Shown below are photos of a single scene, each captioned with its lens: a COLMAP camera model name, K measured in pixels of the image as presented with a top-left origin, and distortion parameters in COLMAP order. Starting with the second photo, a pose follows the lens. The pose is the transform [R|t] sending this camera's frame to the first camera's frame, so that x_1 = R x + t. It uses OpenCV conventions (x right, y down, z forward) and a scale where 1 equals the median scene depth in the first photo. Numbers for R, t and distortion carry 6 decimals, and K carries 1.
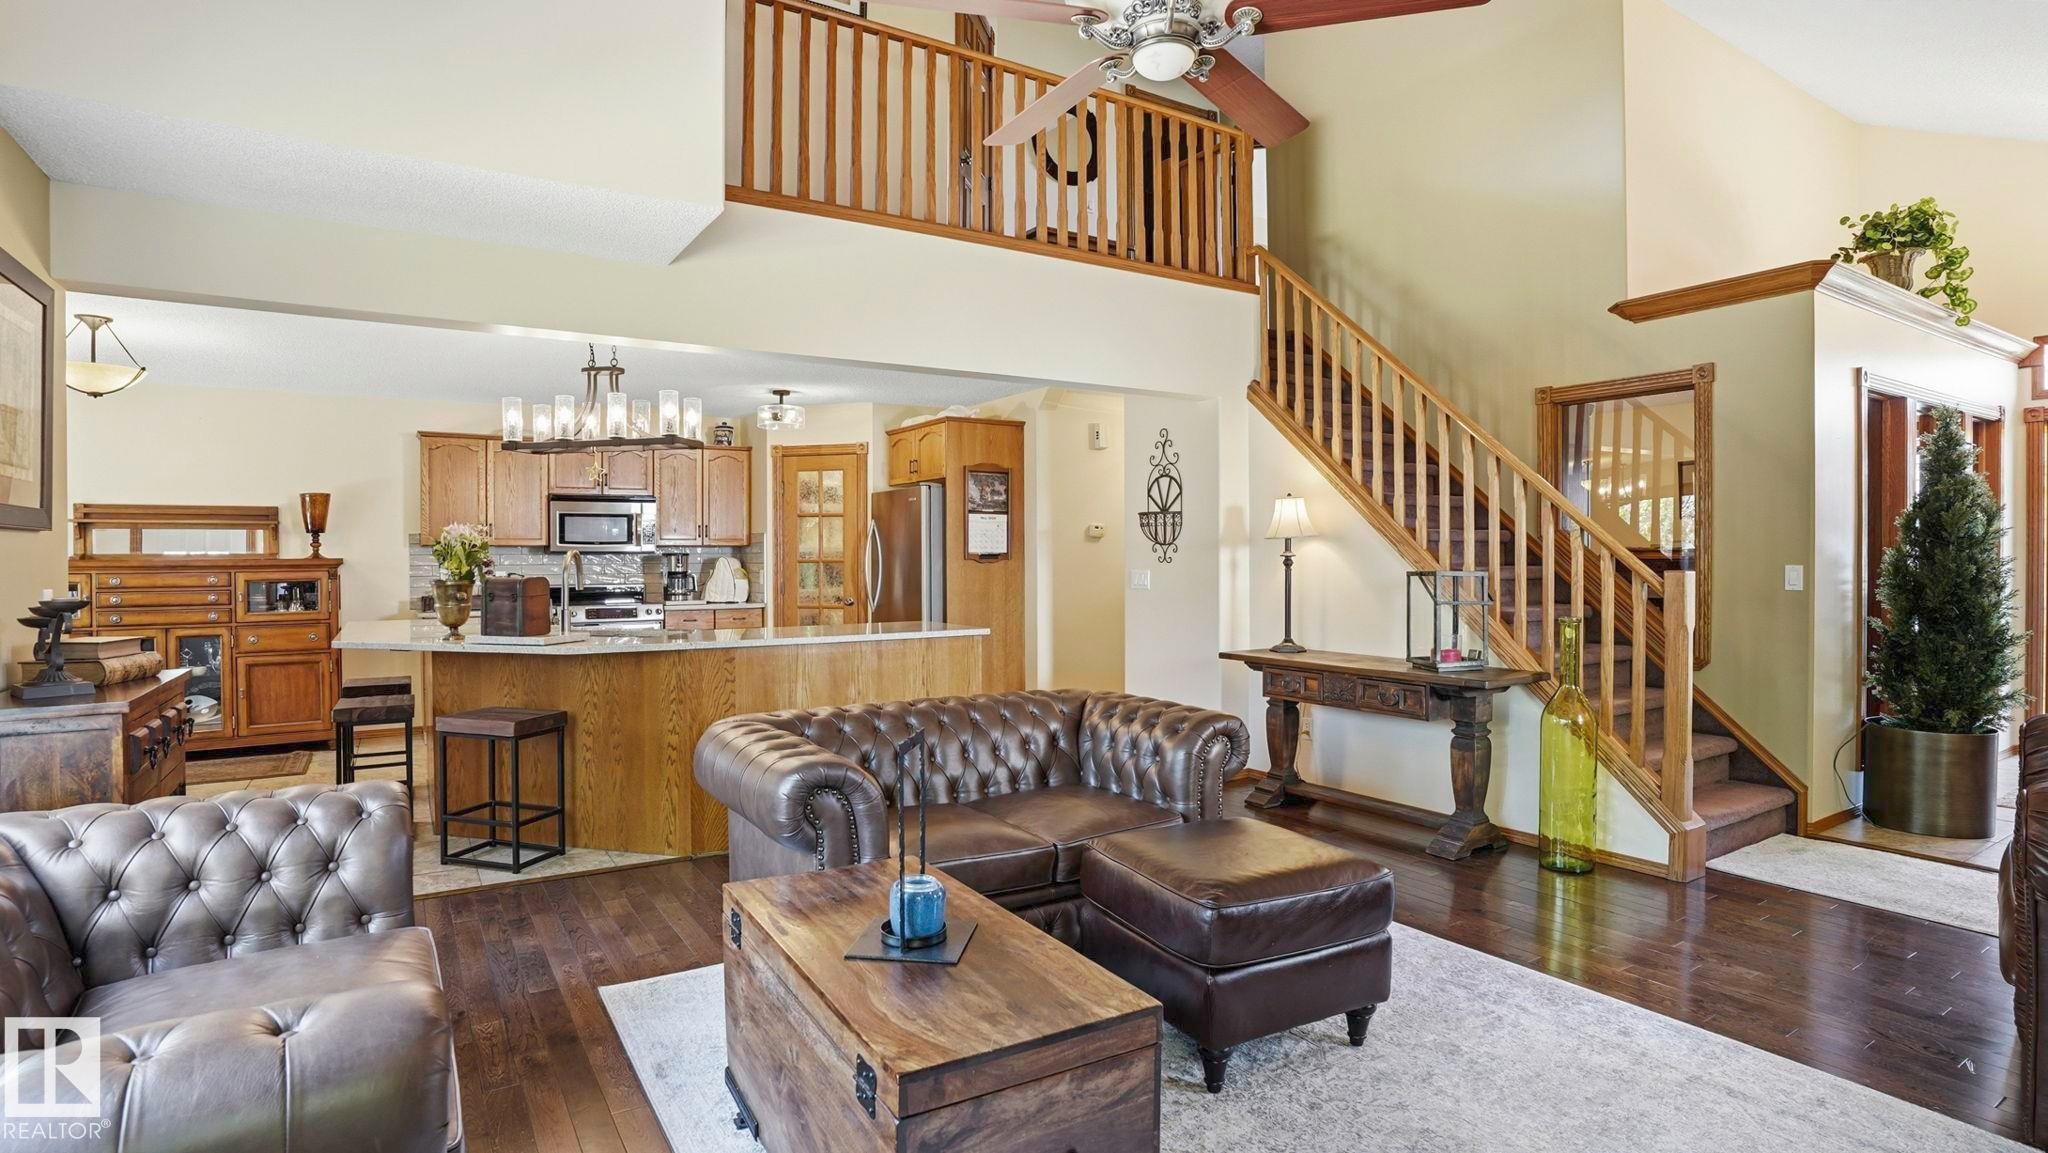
lens RADIAL K [[1079.2, 0, 1024.8], [0, 1079.2, 559.4], [0, 0, 1]] dist [-0.029807, 0.040643]
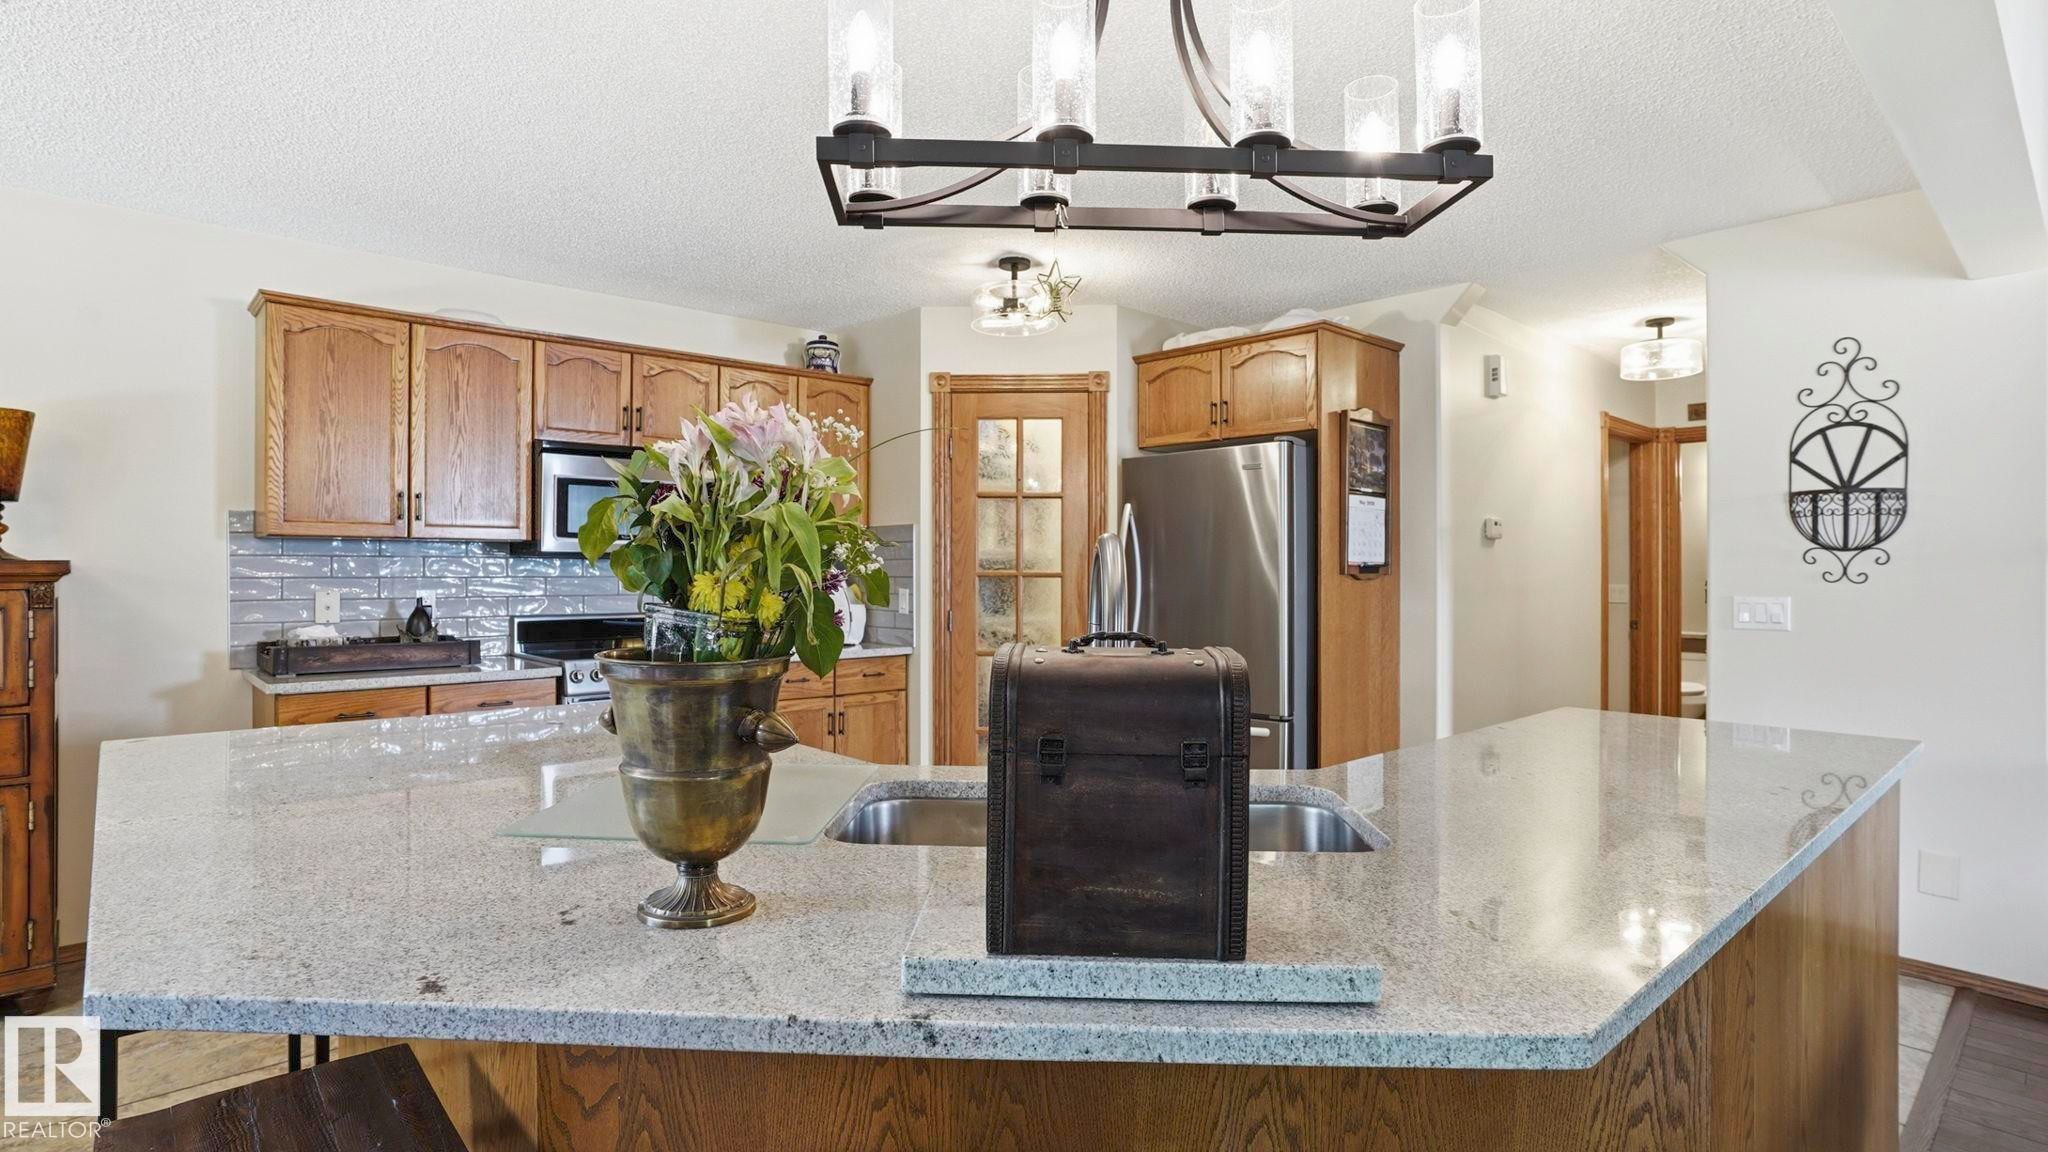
lens RADIAL K [[1035.8, 0, 1030.7], [0, 1035.8, 567.0], [0, 0, 1]] dist [-0.038590, 0.033266]
pose [[0.978917, 0.008716, 0.204072, -0.332272], [-0.007705, 0.999954, -0.005746, 0.000960], [-0.204113, 0.004053, 0.978939, 0.503885]]
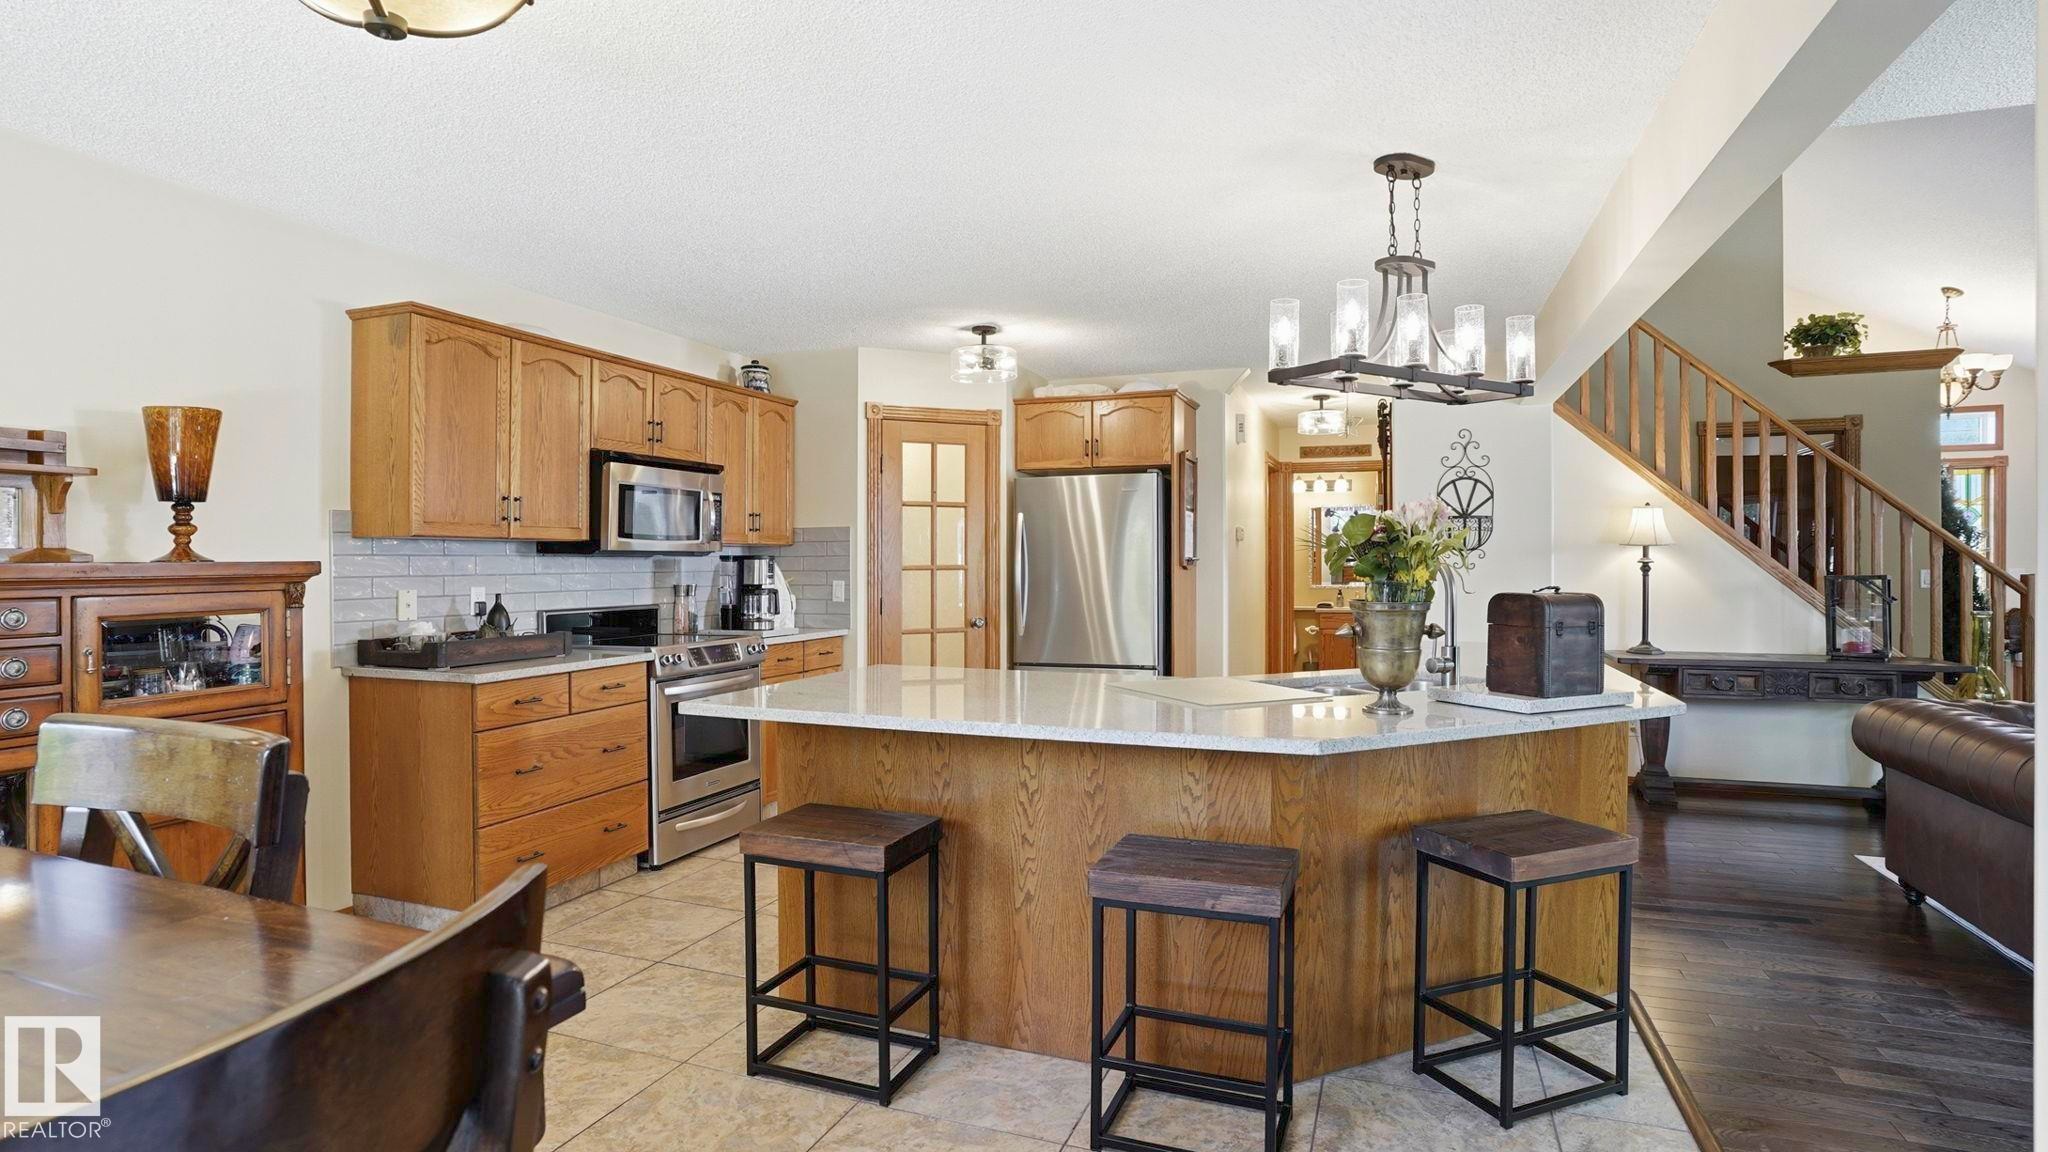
lens RADIAL K [[1035.8, 0, 1030.7], [0, 1035.8, 567.0], [0, 0, 1]] dist [-0.038590, 0.033266]
pose [[0.774412, 0.001114, 0.632681, -0.650036], [0.001216, 0.999994, -0.003249, 0.003037], [-0.632681, 0.003286, 0.774406, 0.470071]]
